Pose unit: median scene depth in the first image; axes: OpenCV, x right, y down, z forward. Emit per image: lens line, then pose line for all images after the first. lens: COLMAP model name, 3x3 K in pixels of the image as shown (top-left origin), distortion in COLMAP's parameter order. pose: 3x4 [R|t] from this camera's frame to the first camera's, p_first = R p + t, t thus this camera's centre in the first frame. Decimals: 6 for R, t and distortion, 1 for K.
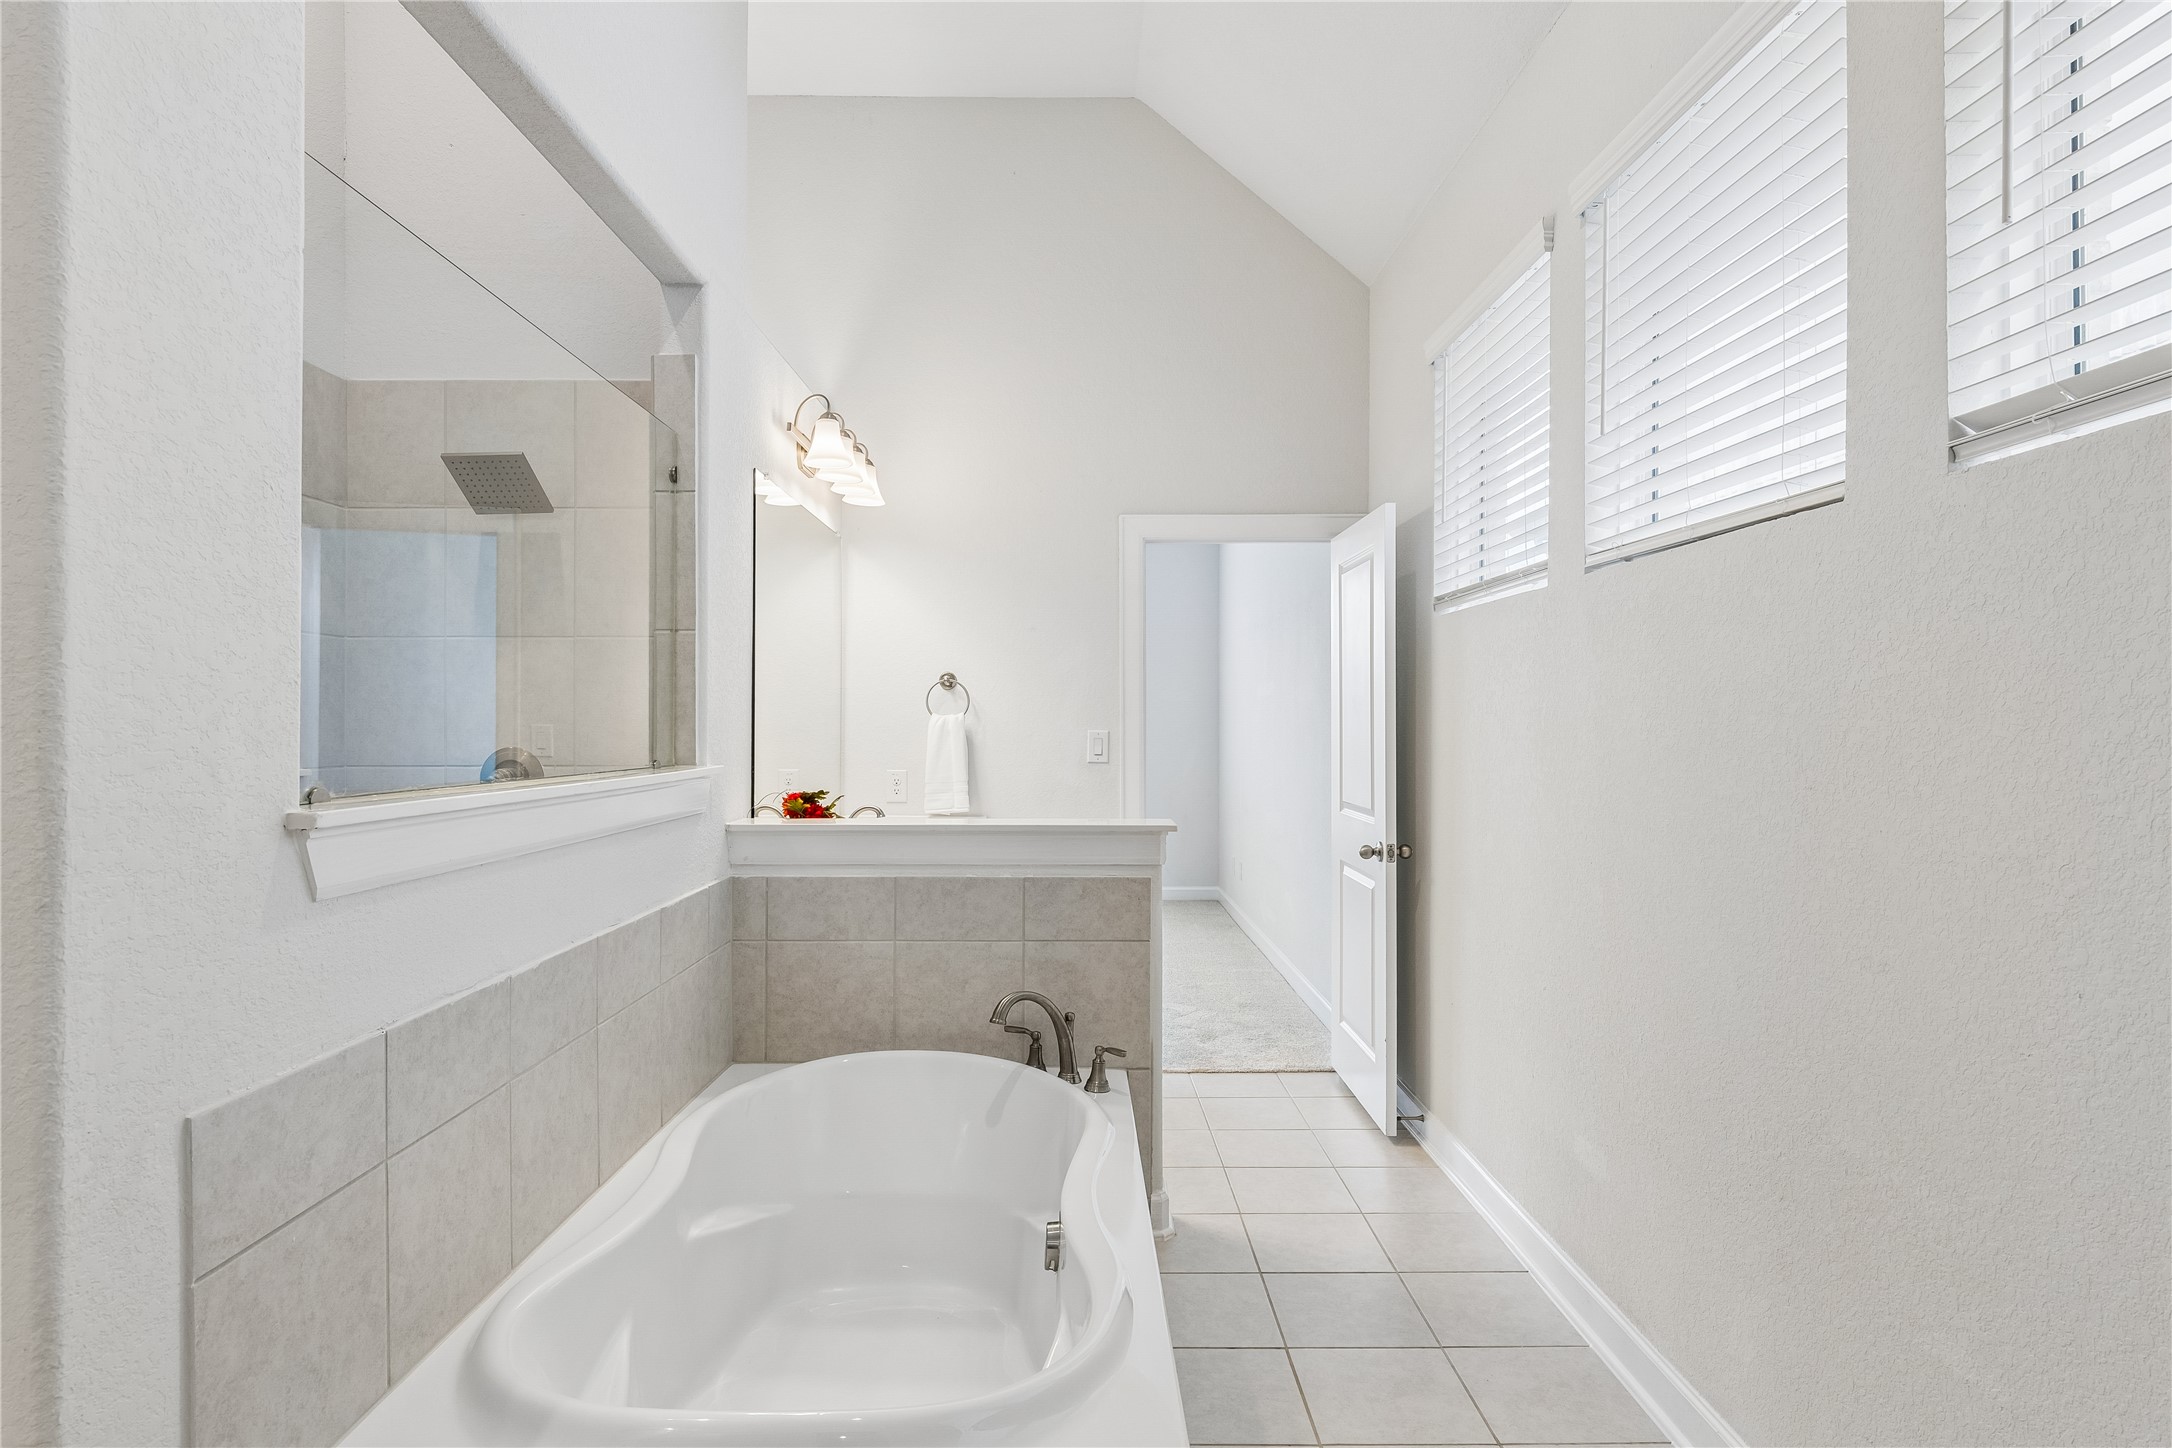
lens RADIAL K [[1154.6, 0, 1086.0], [0, 1154.6, 724.0], [0, 0, 1]] dist [-0.003783, -0.000999]
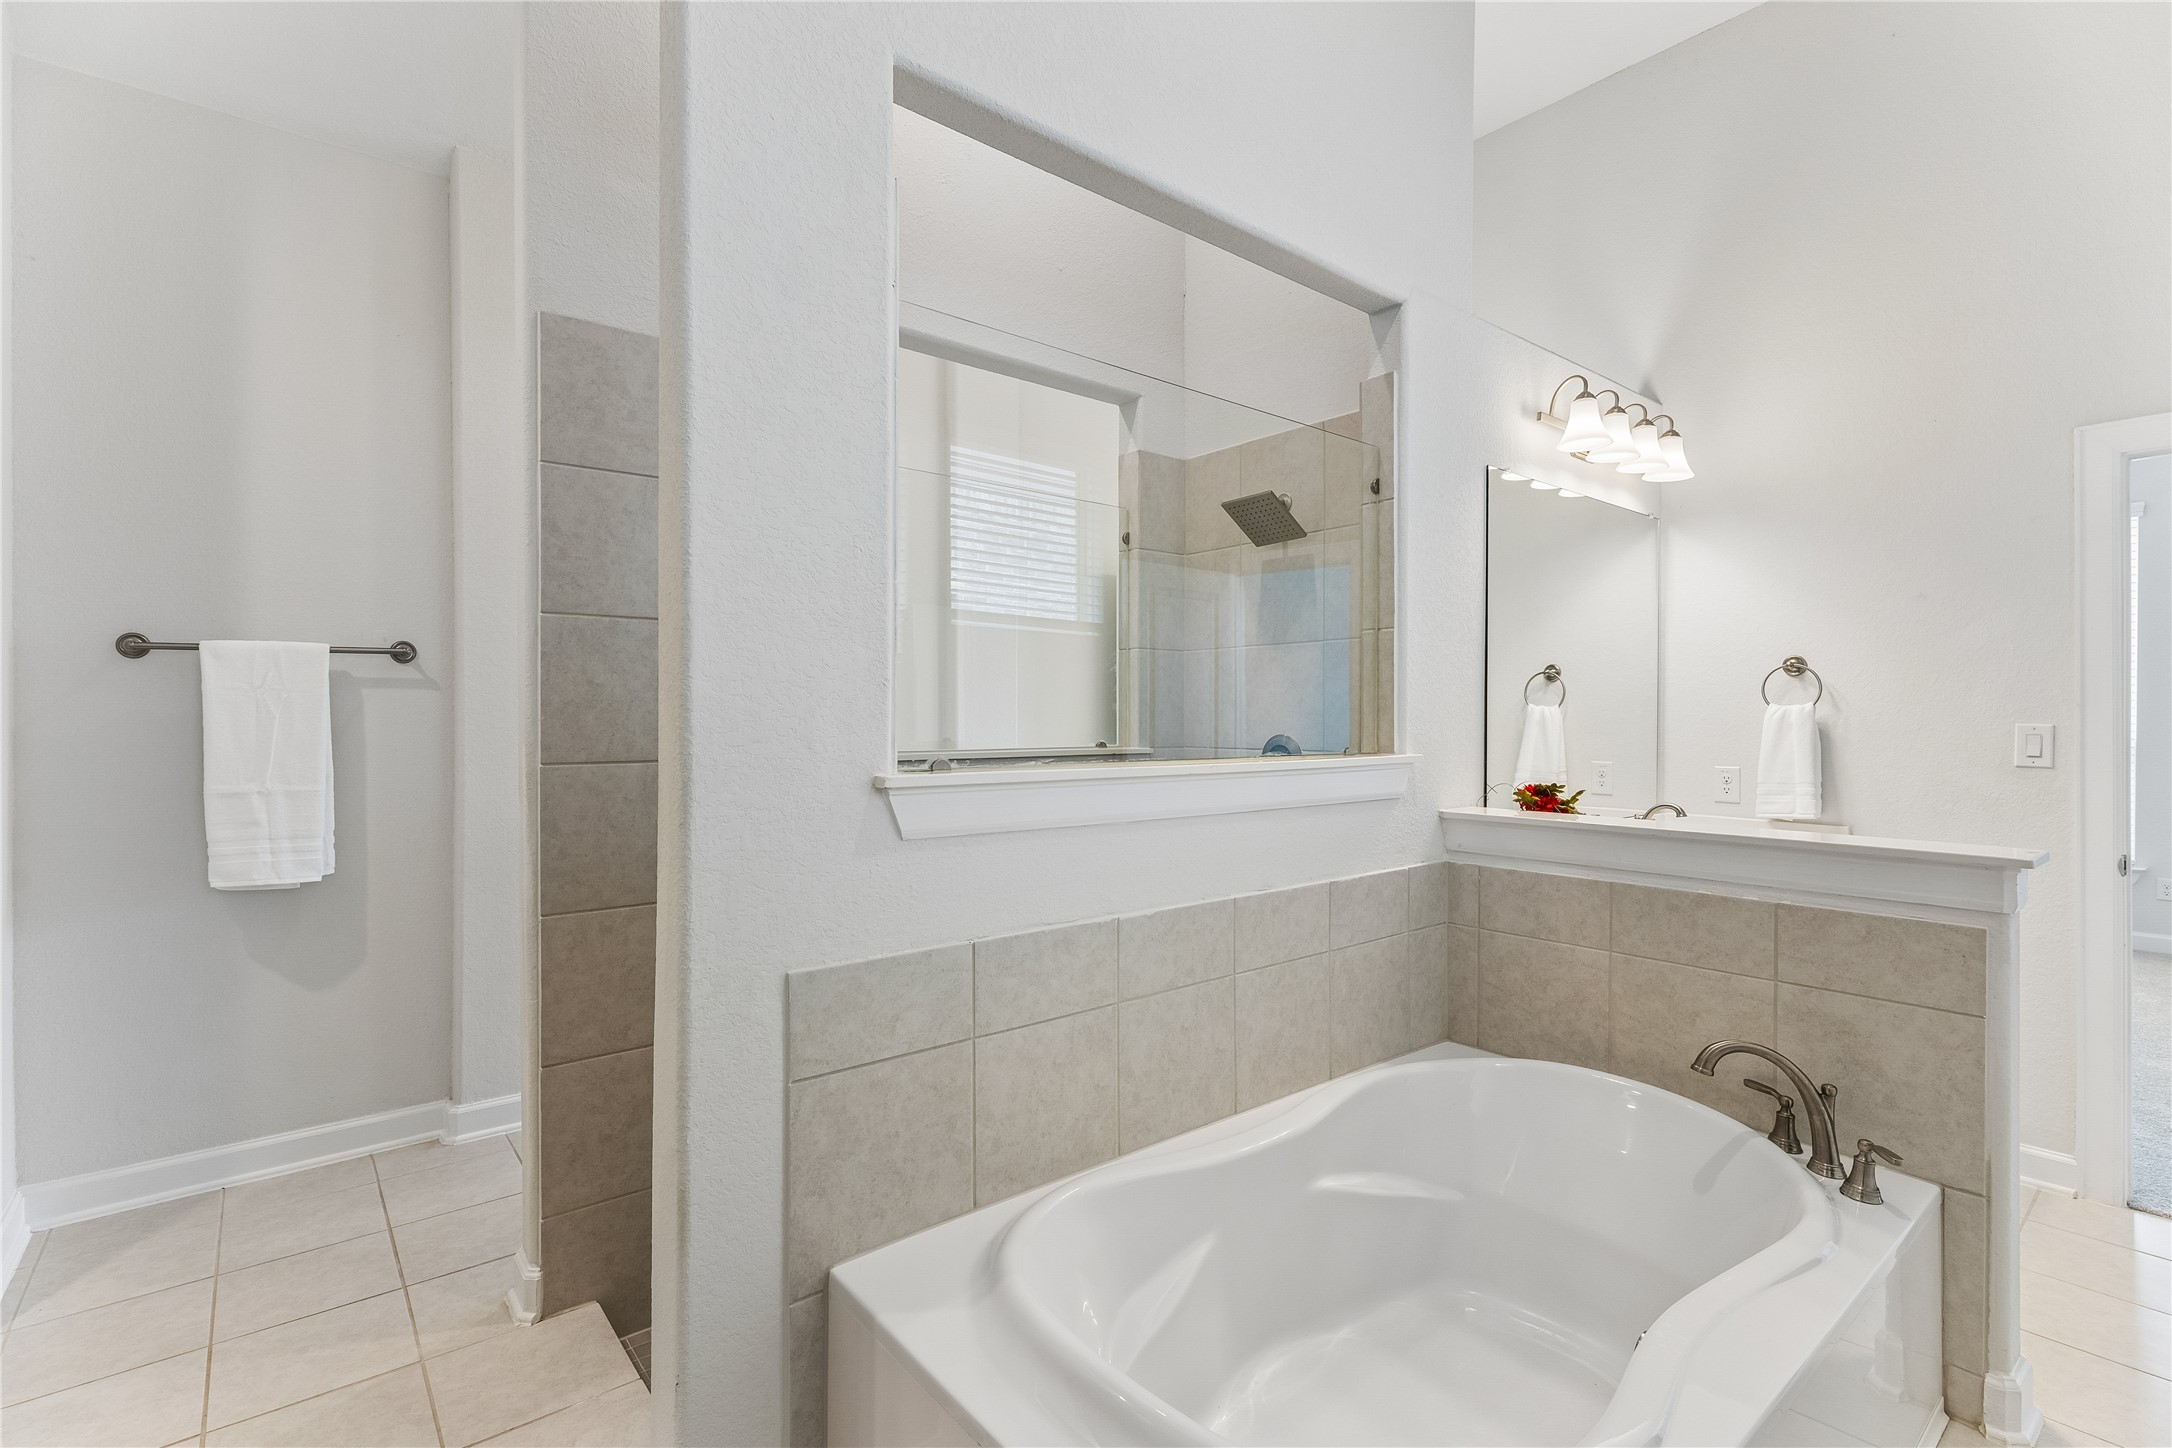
lens RADIAL K [[986.8, 0, 1082.9], [0, 986.8, 720.2], [0, 0, 1]] dist [0.001346, 0.000359]
pose [[0.631022, 0.002693, -0.775760, 0.178627], [-0.000347, 0.999995, 0.003190, 0.001777], [0.775765, -0.001744, 0.631020, 0.181976]]
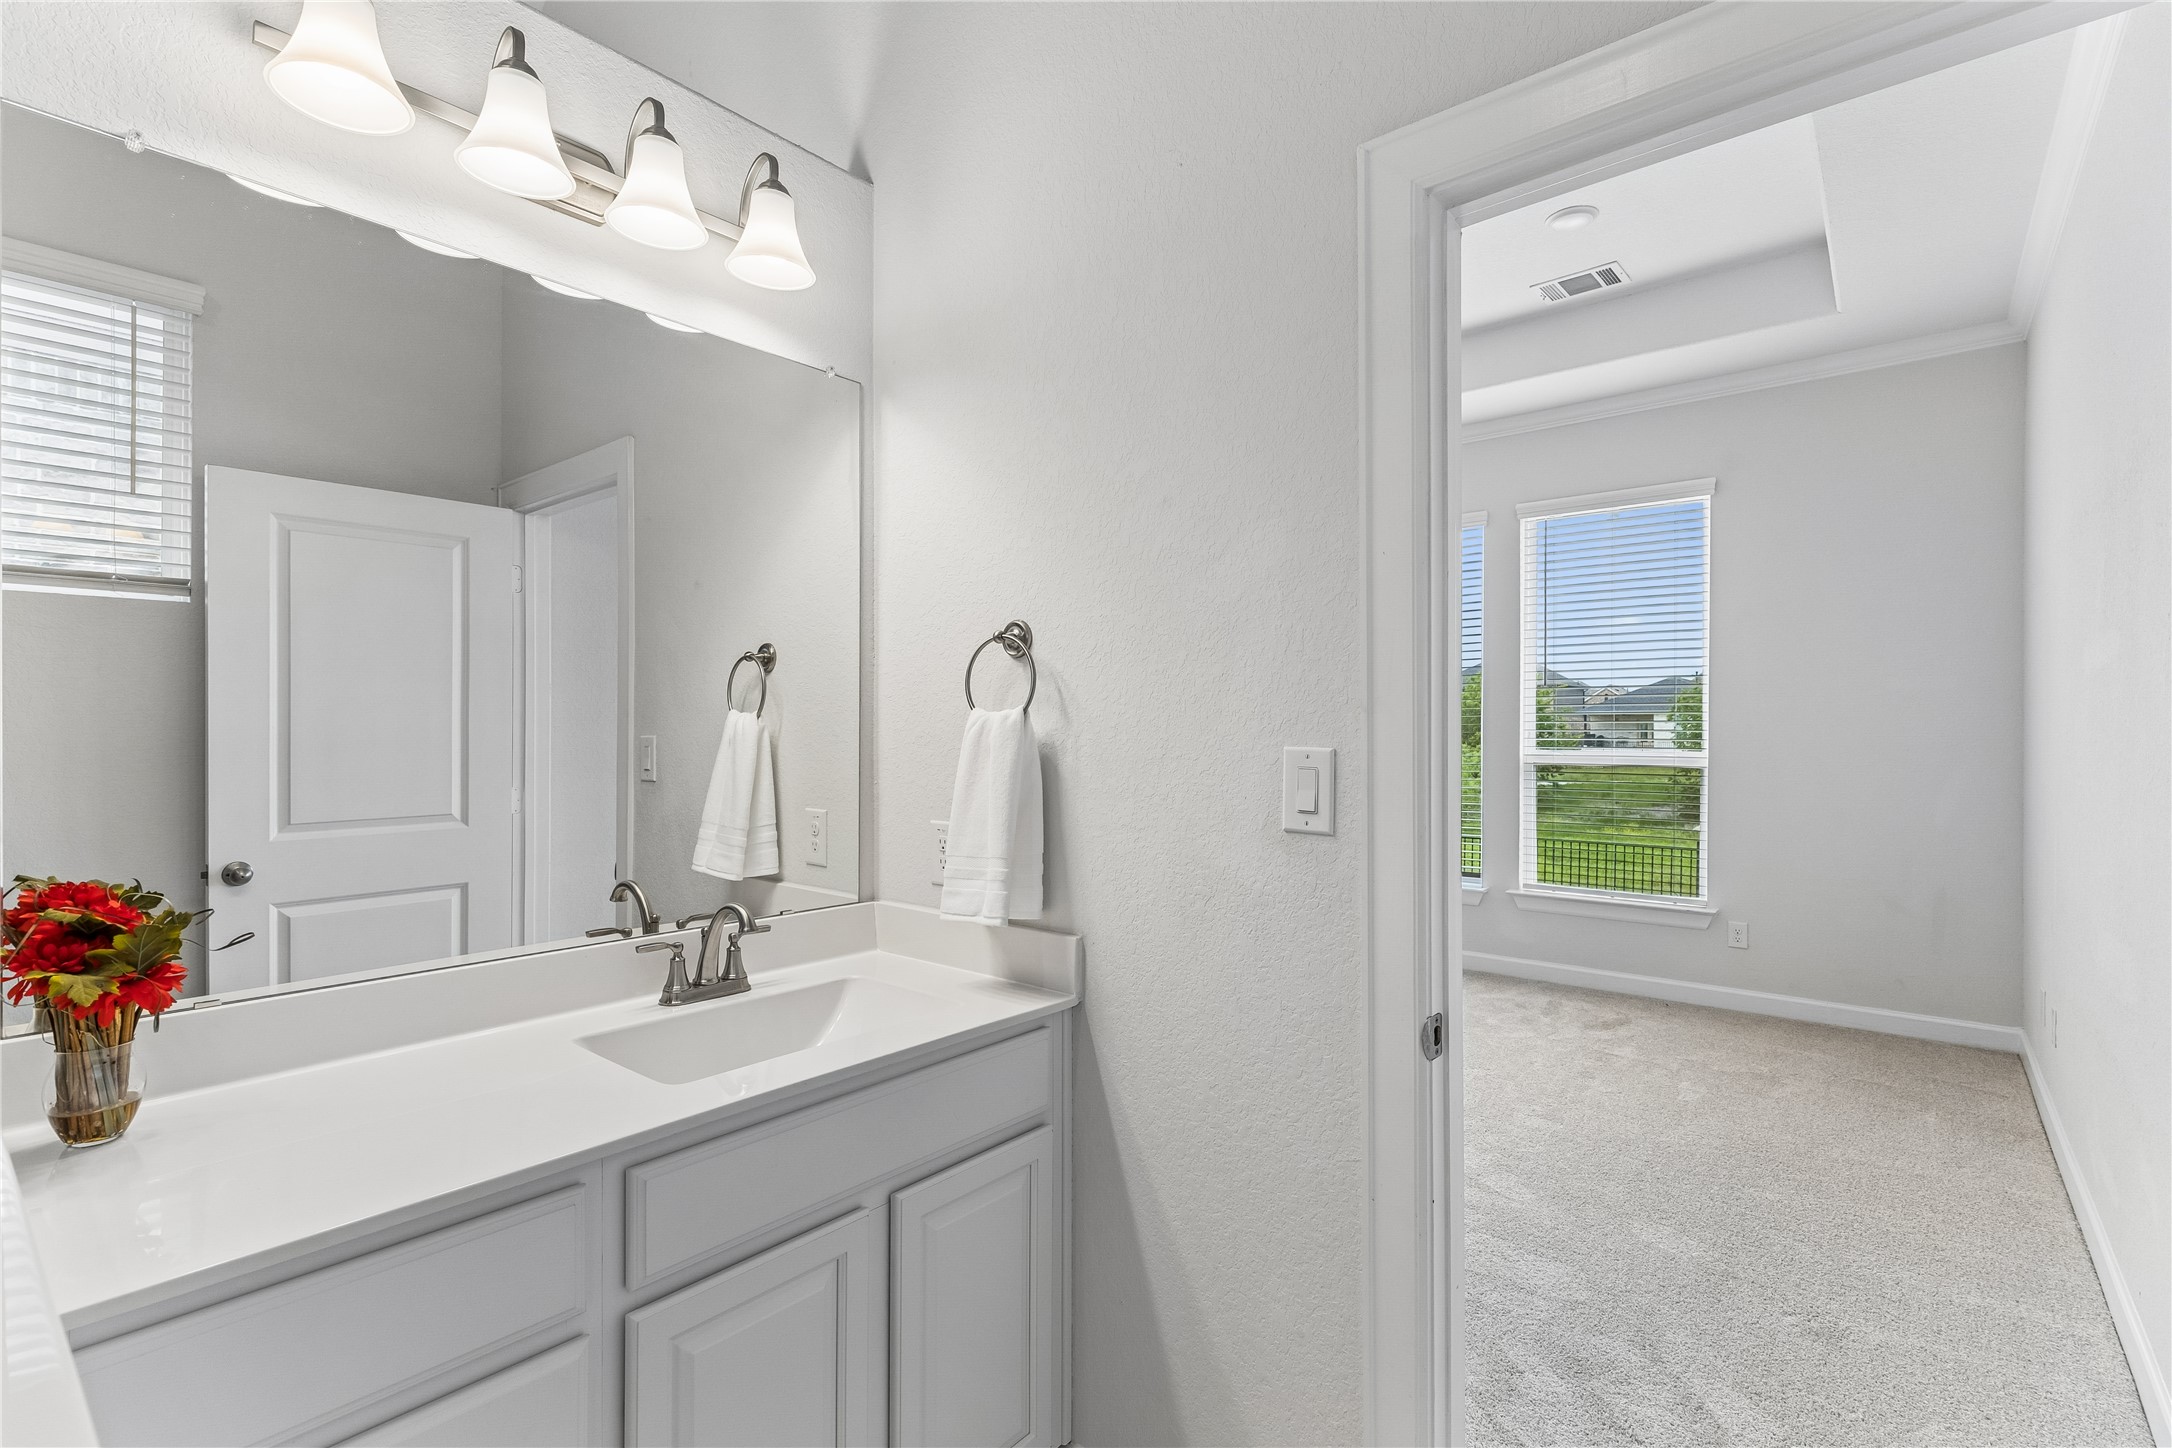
lens RADIAL K [[1002.7, 0, 1057.1], [0, 1002.7, 731.4], [0, 0, 1]] dist [-0.000660, -0.000125]
pose [[0.757495, 0.000087, -0.652841, 0.243728], [0.001306, 0.999998, 0.001649, -0.000352], [0.652839, -0.002101, 0.757493, 1.060541]]
